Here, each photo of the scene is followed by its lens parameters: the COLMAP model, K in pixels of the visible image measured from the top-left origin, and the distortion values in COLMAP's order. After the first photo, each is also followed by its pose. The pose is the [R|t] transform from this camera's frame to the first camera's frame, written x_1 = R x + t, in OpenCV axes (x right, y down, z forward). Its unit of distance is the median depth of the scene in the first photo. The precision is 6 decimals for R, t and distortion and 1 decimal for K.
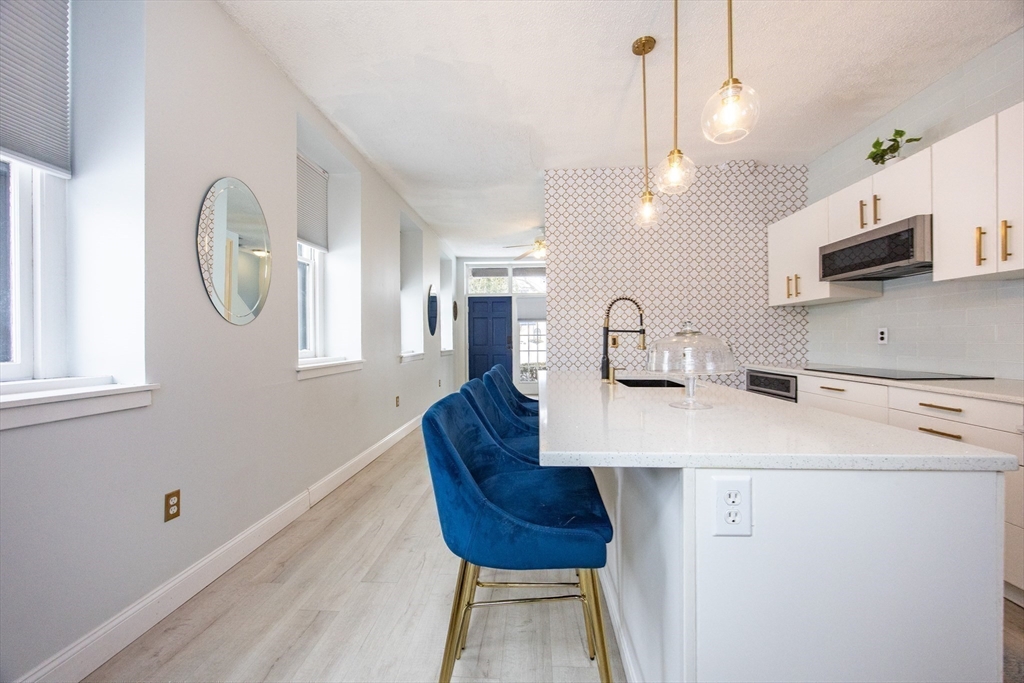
lens RADIAL K [[394.9, 0, 526.1], [0, 394.9, 342.1], [0, 0, 1]] dist [-0.002333, -0.000021]
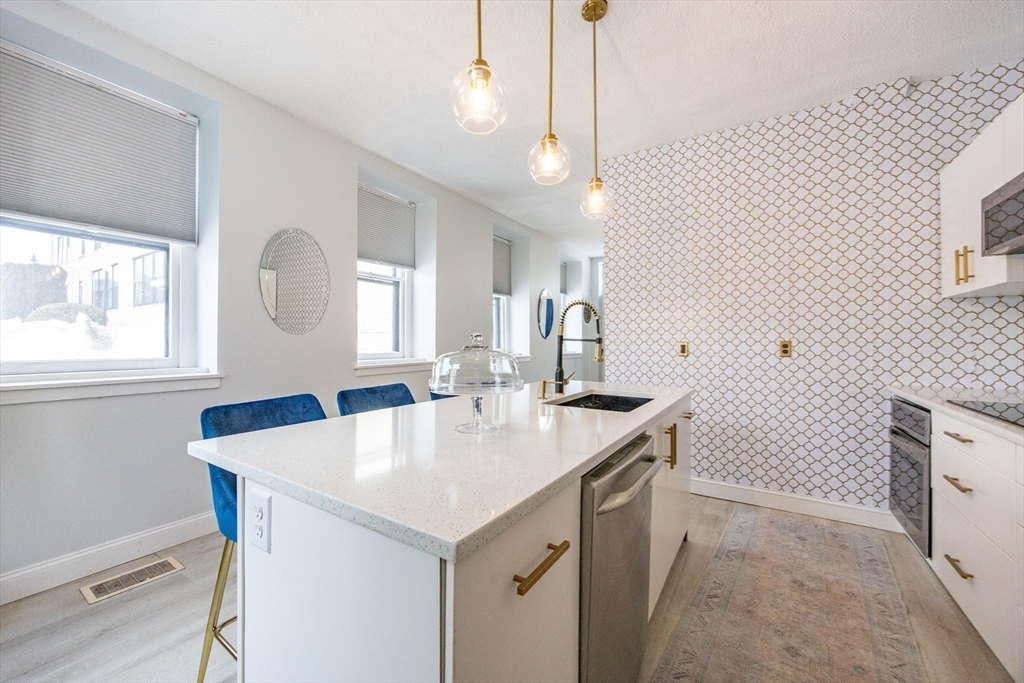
lens RADIAL K [[405.4, 0, 512.0], [0, 405.4, 341.5], [0, 0, 1]] dist [-0.002086, -0.000243]
pose [[0.863236, 0.008649, -0.504726, 0.346747], [-0.010642, 0.999943, -0.001068, -0.012838], [0.504688, 0.006293, 0.863279, 0.087497]]
